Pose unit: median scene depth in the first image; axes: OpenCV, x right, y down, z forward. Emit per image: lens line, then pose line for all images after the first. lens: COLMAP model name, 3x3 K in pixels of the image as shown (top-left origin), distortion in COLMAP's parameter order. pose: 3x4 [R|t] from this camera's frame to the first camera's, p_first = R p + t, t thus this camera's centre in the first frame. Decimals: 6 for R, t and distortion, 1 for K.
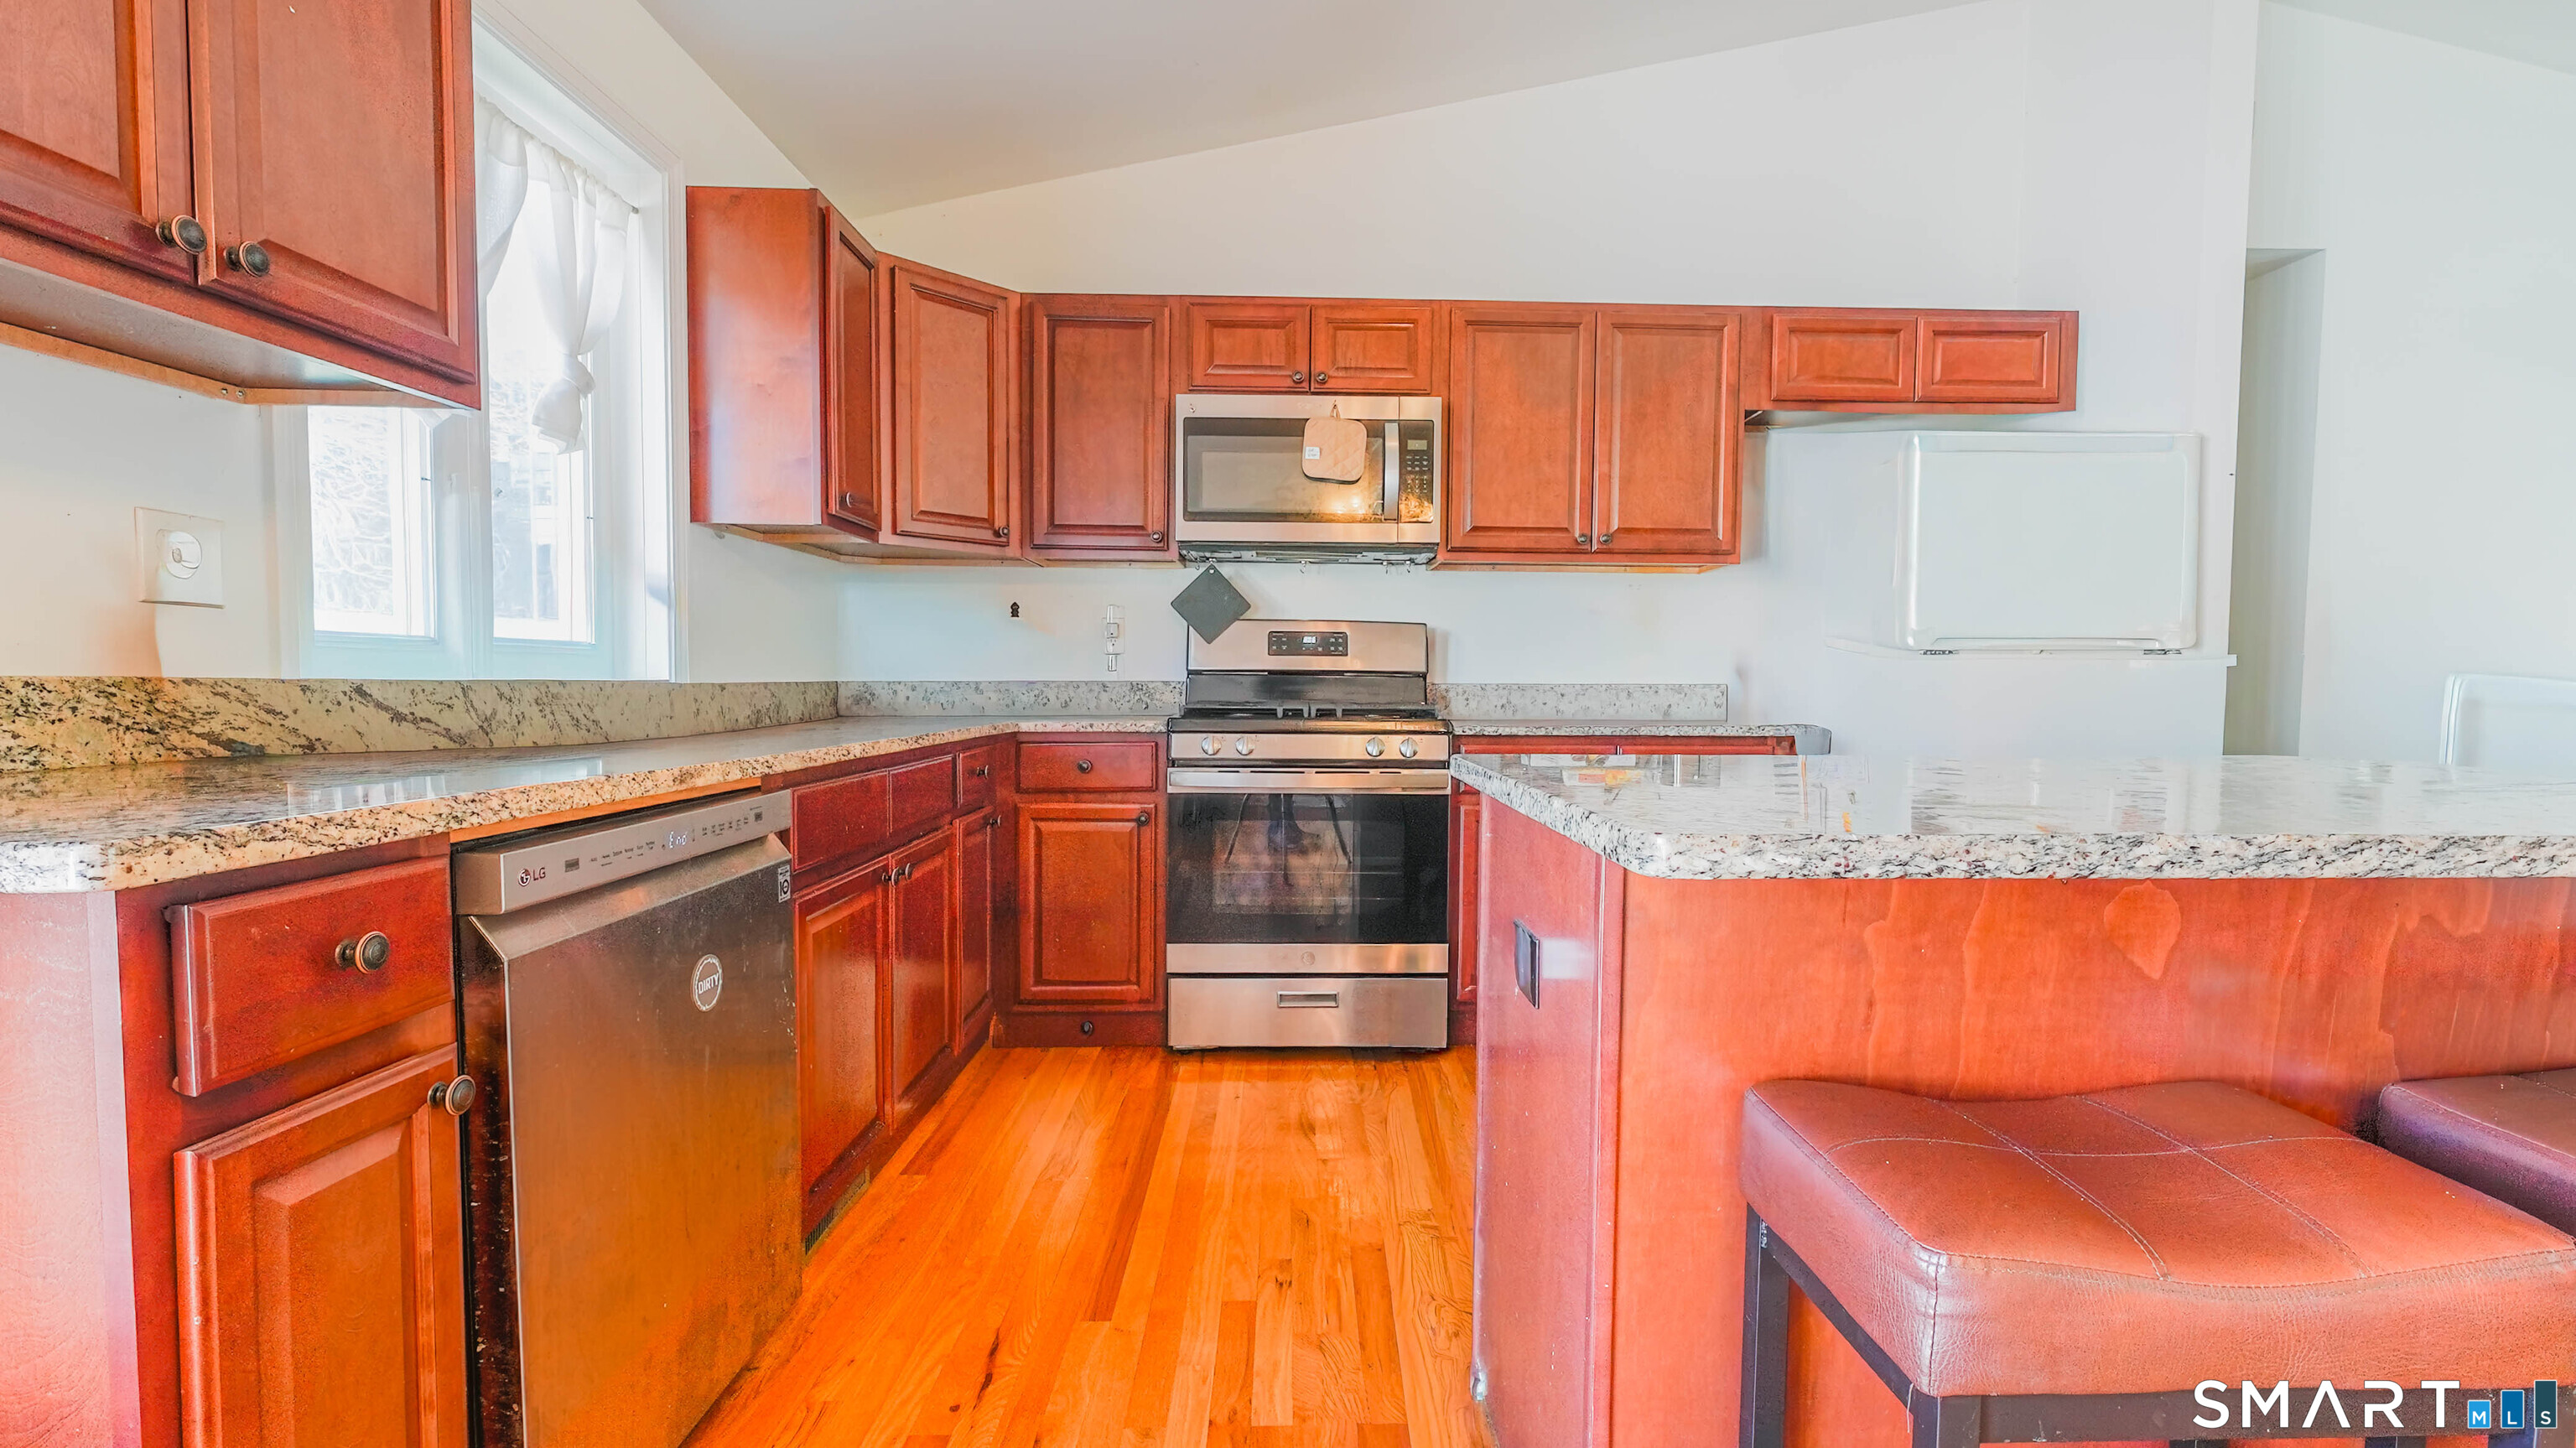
lens RADIAL K [[1155.3, 0, 1248.7], [0, 1155.3, 721.4], [0, 0, 1]] dist [0.000767, 0.000805]
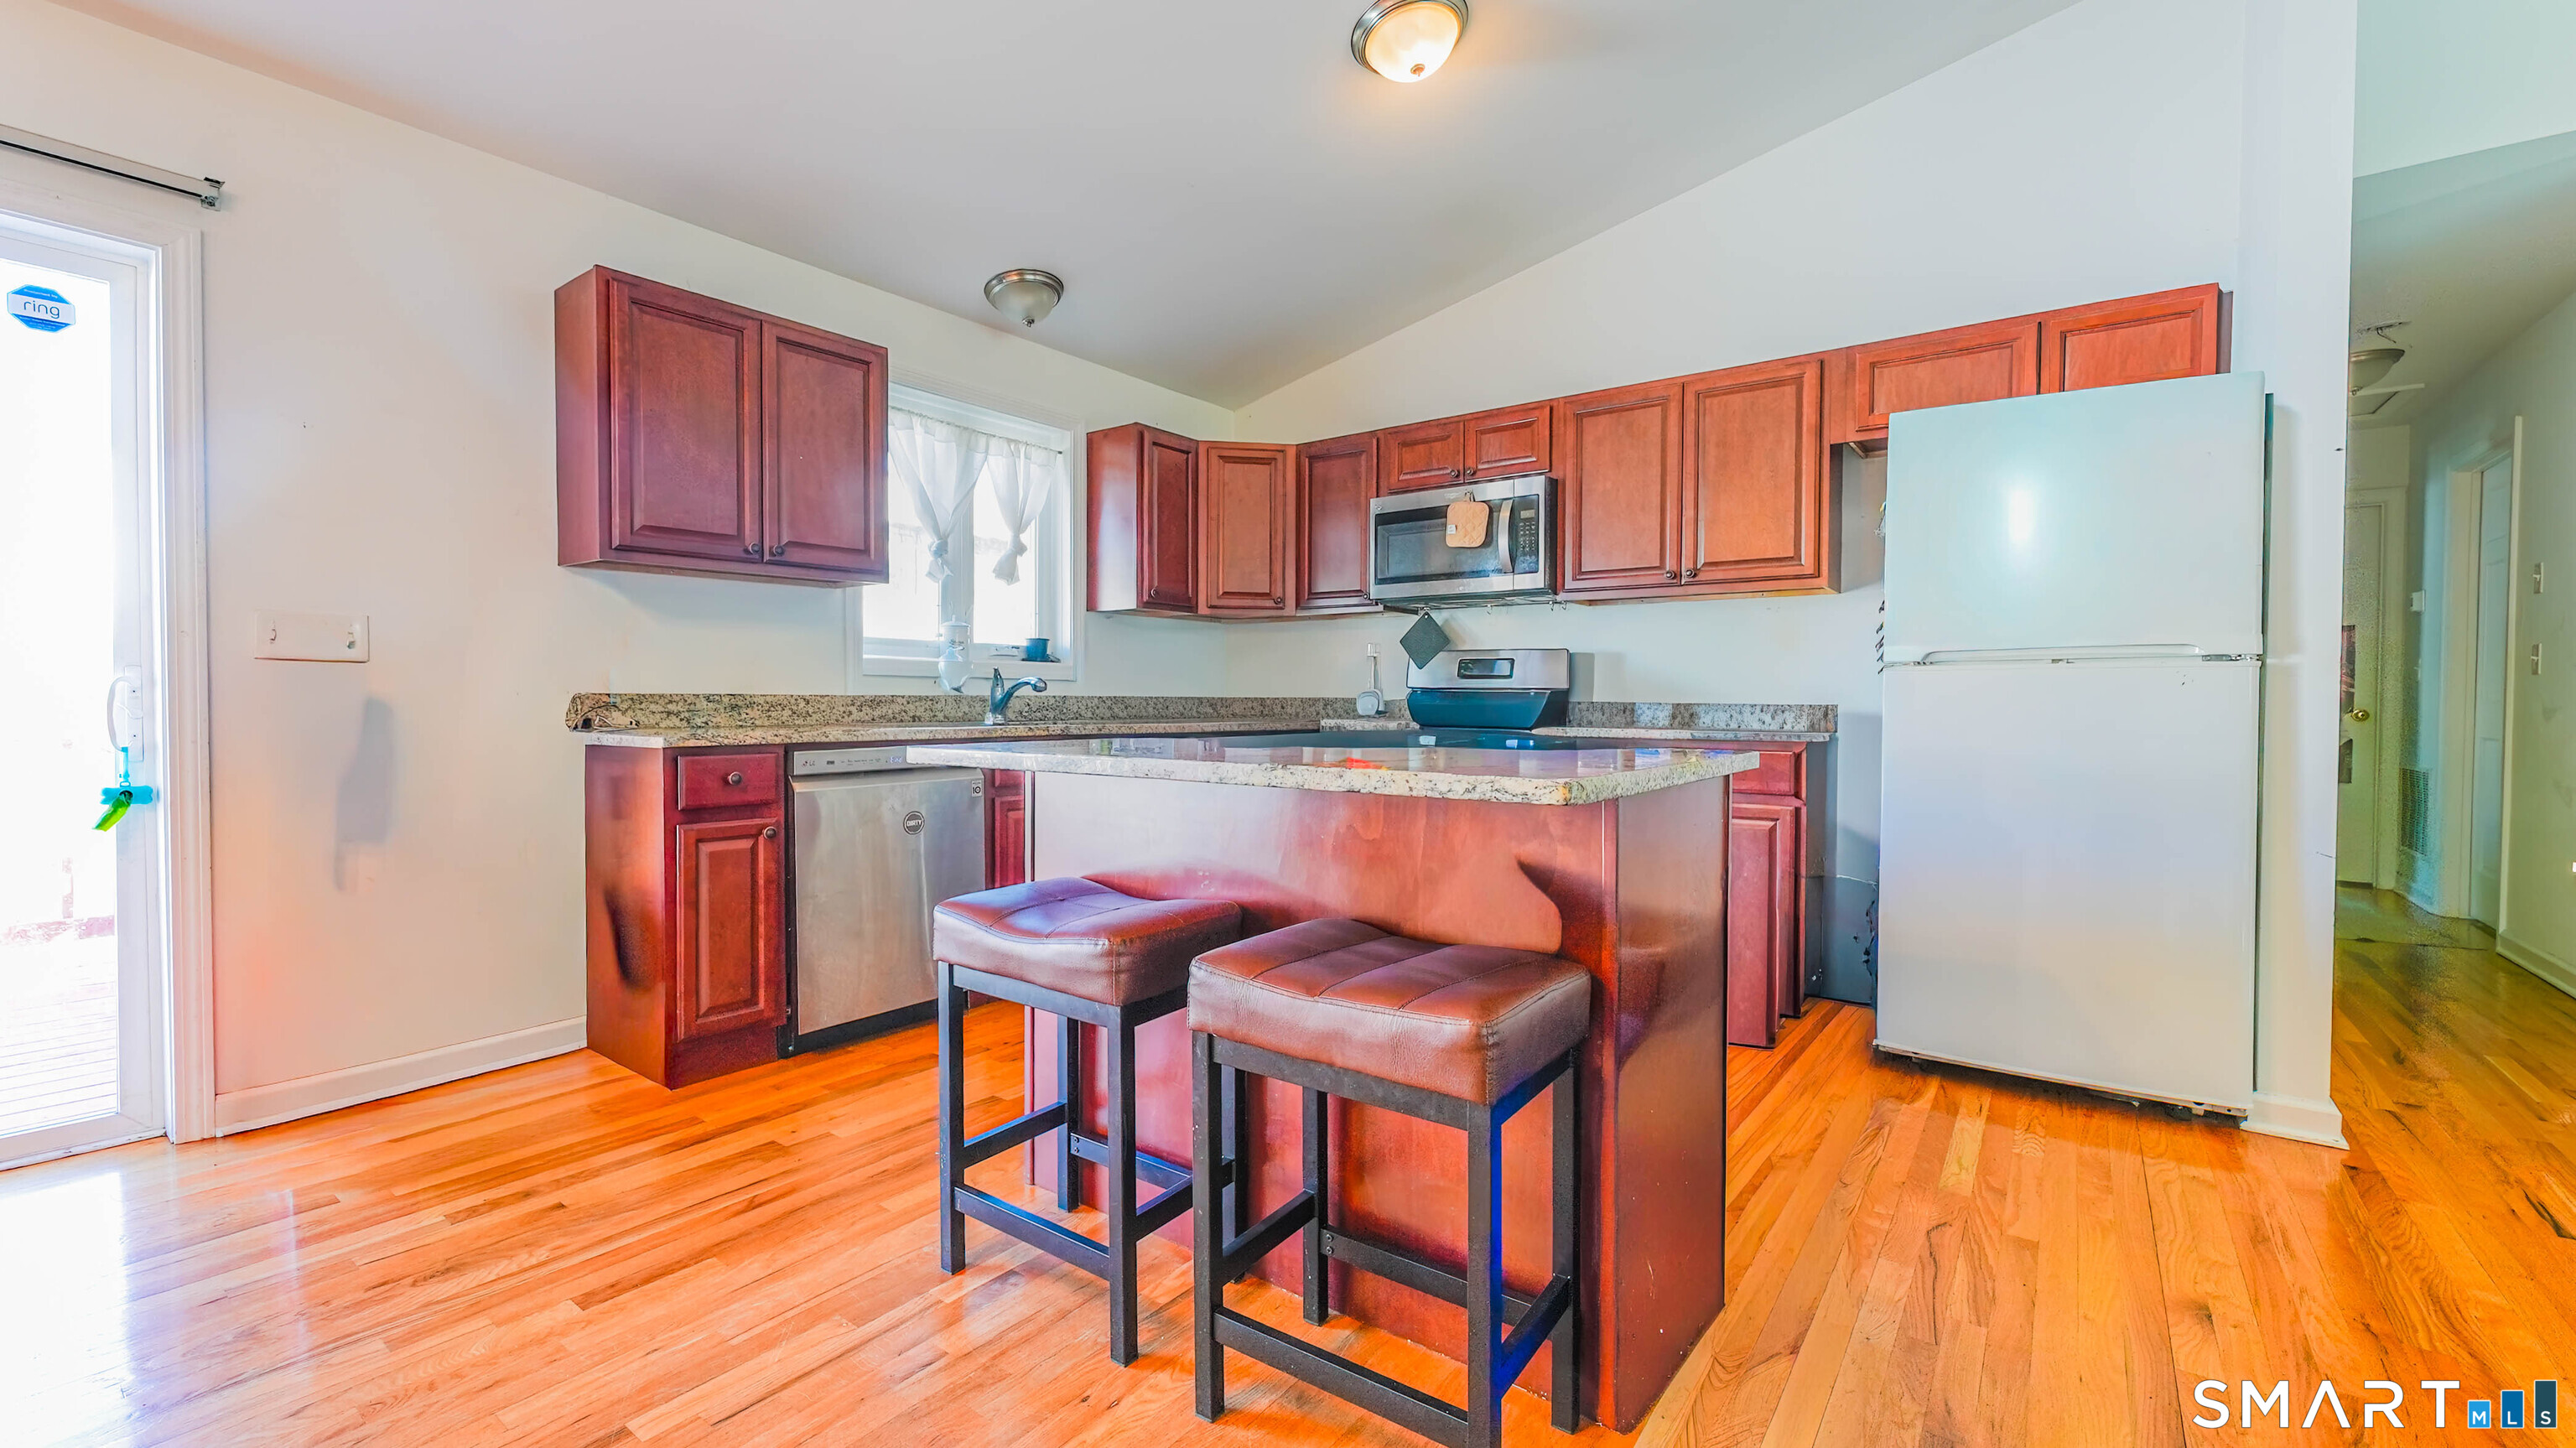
lens RADIAL K [[1066.1, 0, 1290.0], [0, 1066.1, 715.6], [0, 0, 1]] dist [-0.002008, -0.000107]
pose [[0.773878, 0.006119, -0.633305, 0.700113], [-0.020789, 0.999660, -0.015744, 0.012429], [0.632993, 0.025350, 0.773742, -0.094729]]
